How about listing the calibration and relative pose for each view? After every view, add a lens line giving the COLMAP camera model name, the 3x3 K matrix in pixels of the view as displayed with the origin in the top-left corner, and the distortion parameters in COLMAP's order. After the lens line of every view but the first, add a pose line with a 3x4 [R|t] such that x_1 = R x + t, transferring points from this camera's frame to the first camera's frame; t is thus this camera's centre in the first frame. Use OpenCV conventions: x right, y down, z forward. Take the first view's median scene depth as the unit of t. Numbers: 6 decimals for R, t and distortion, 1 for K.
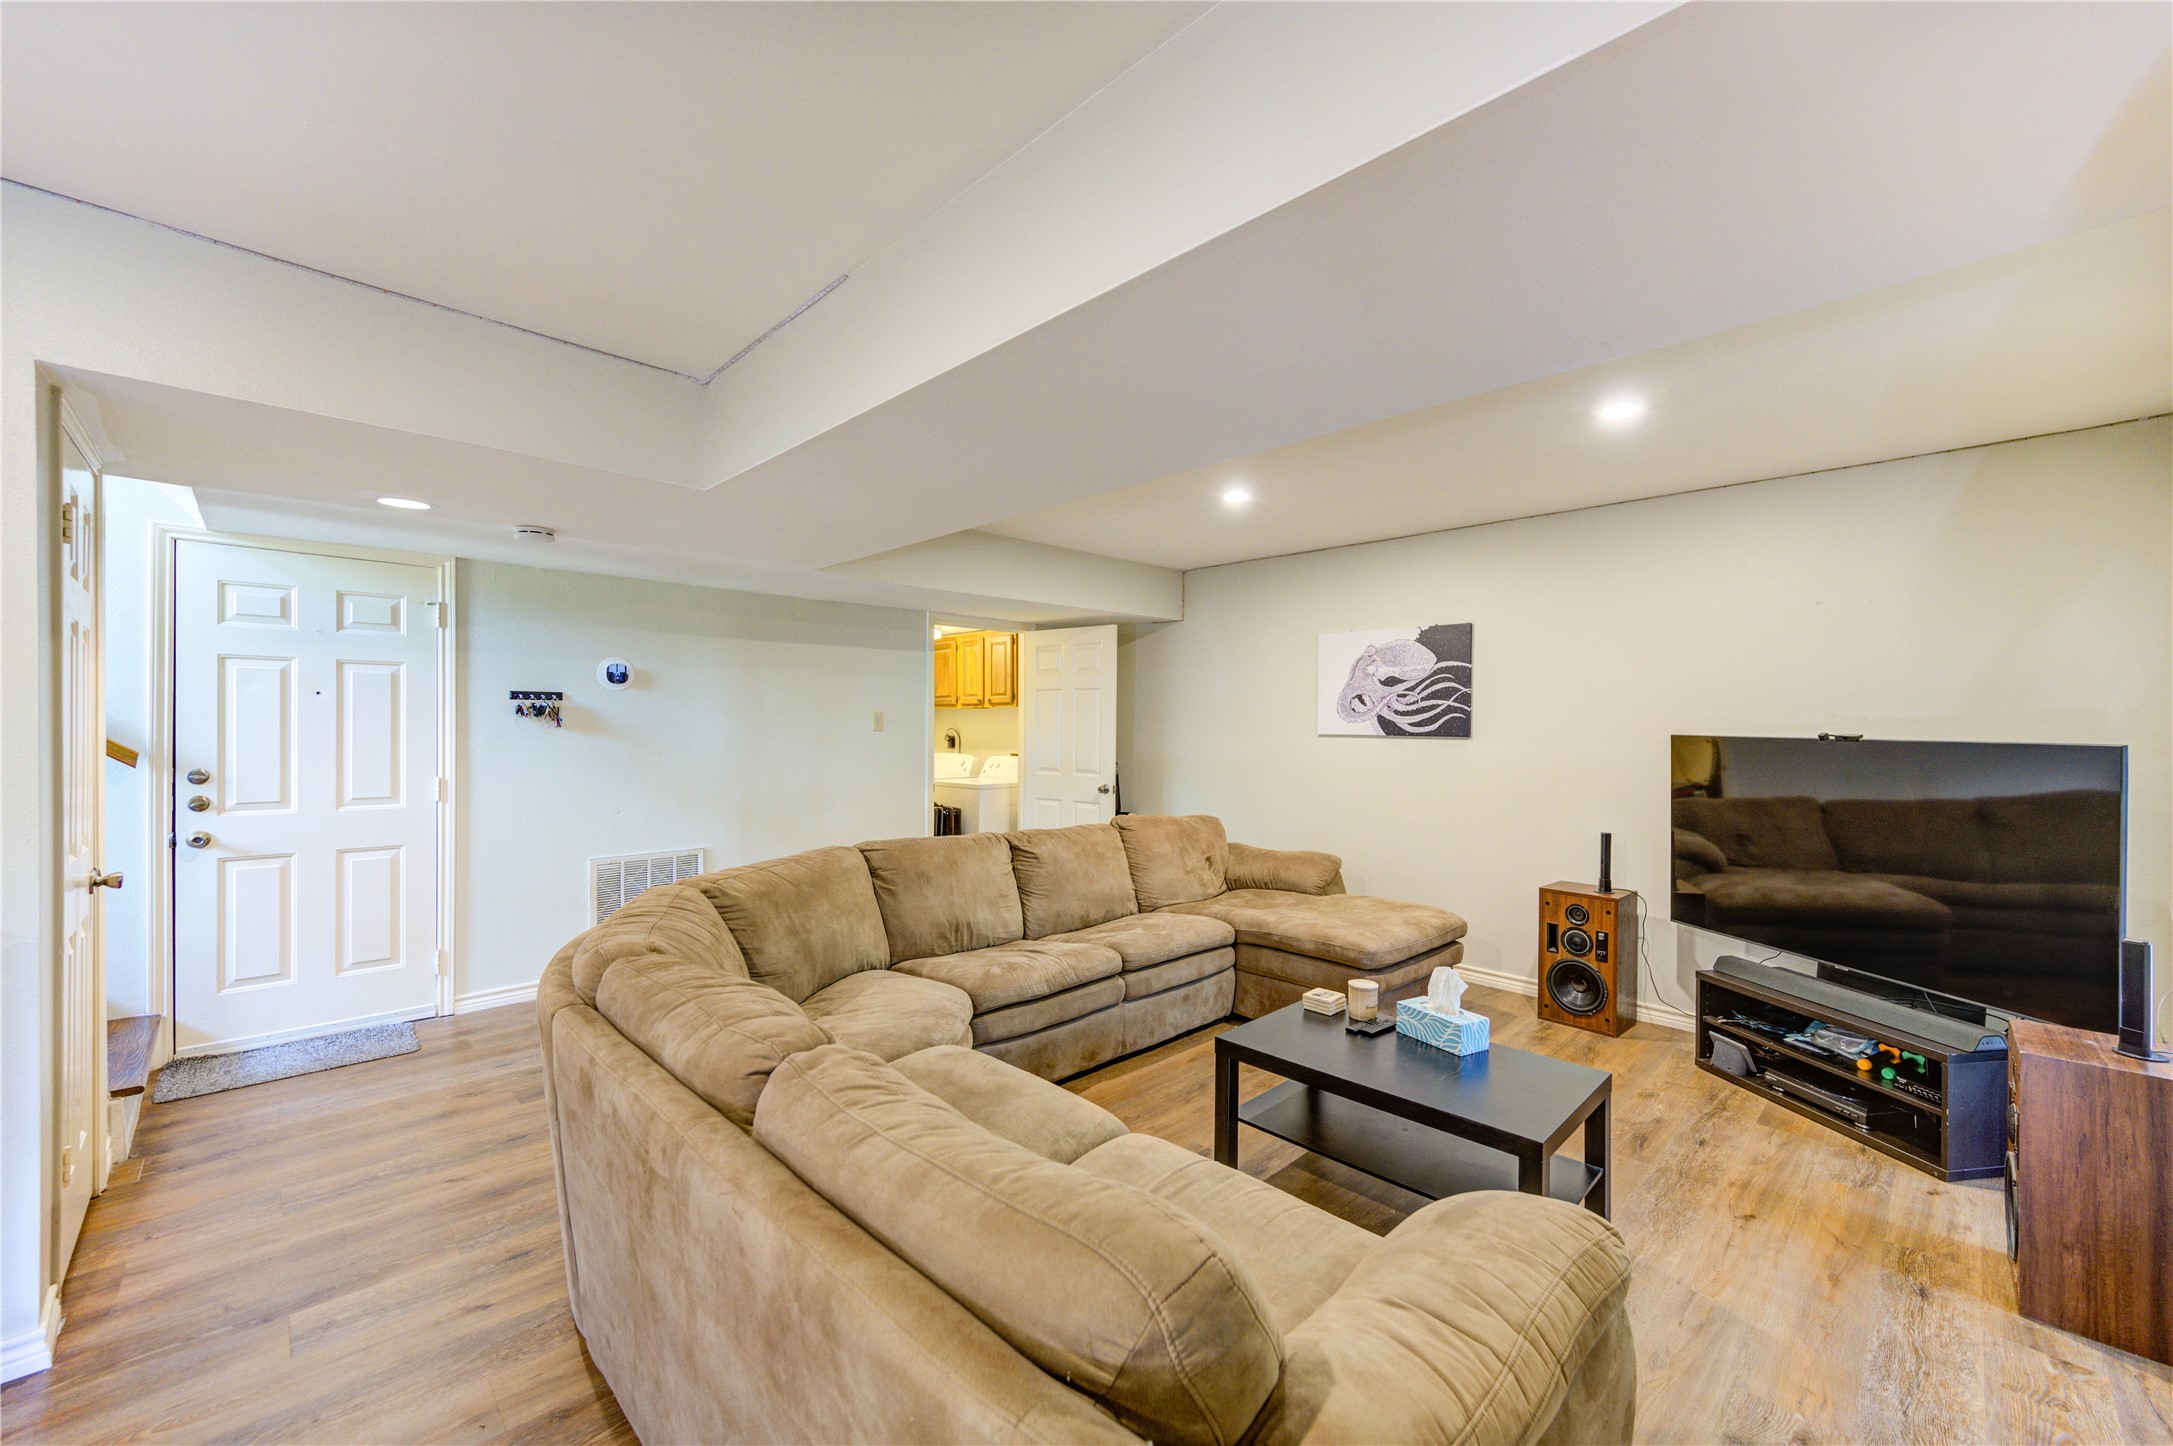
lens RADIAL K [[848.6, 0, 1092.3], [0, 848.6, 726.4], [0, 0, 1]] dist [0.003348, -0.000331]
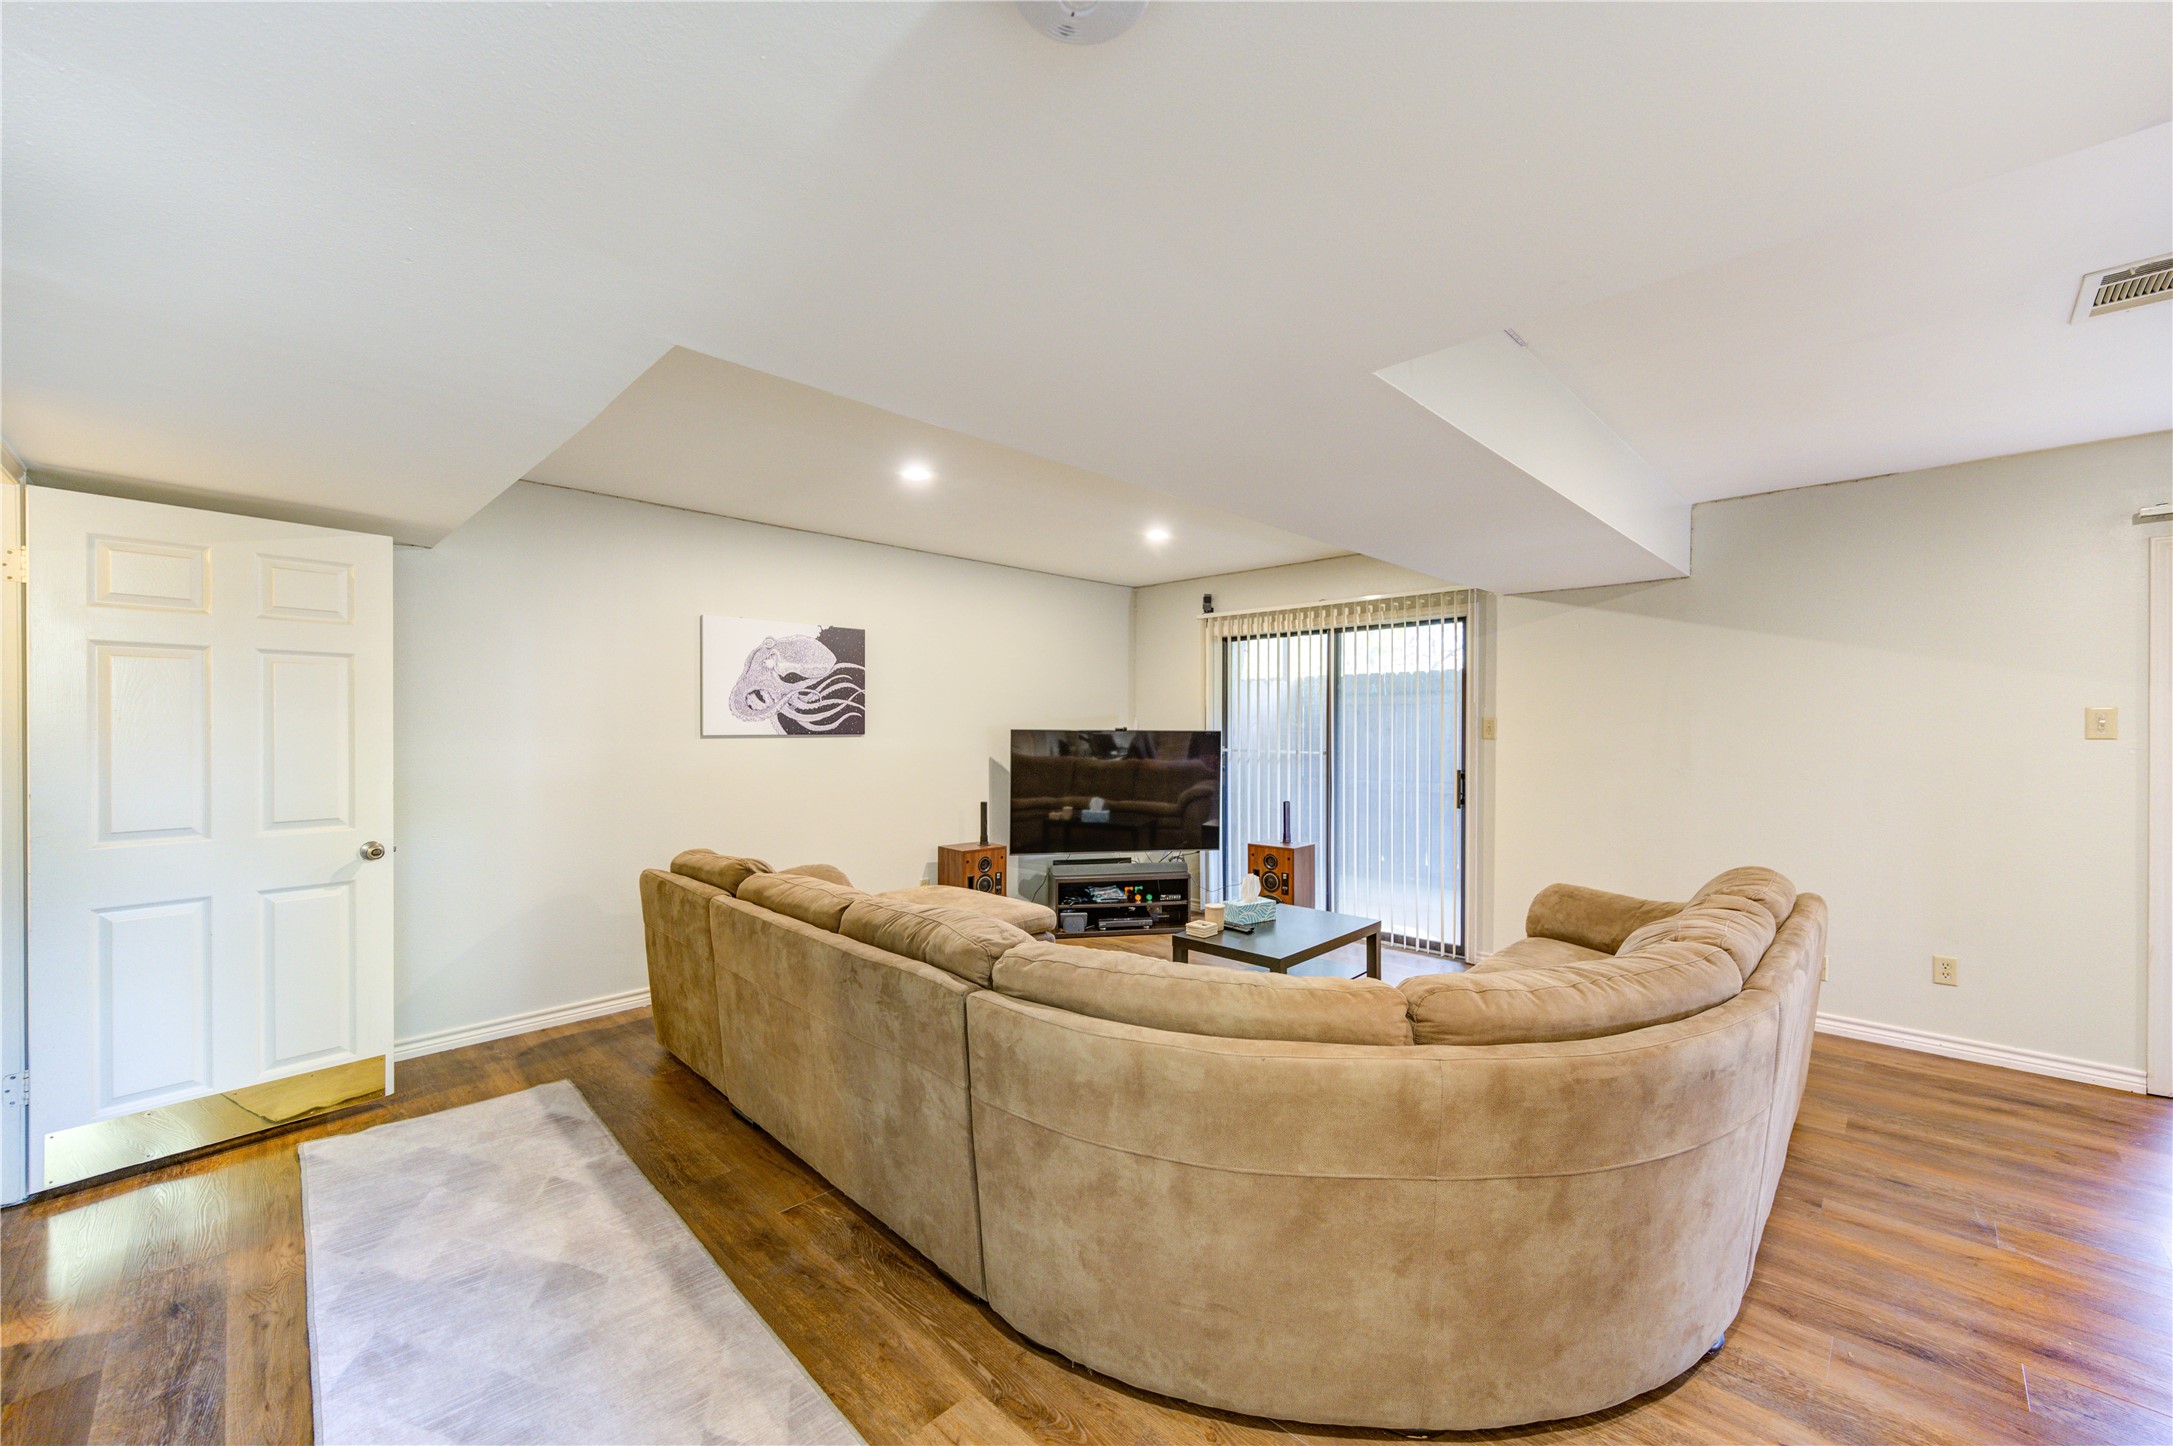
lens RADIAL K [[848.6, 0, 1092.2], [0, 848.6, 726.7], [0, 0, 1]] dist [0.003348, -0.000331]
pose [[-0.020071, -0.011606, 0.999731, -0.627576], [-0.000433, 0.999933, 0.011600, -0.009565], [-0.999798, -0.000200, -0.020075, 0.699955]]
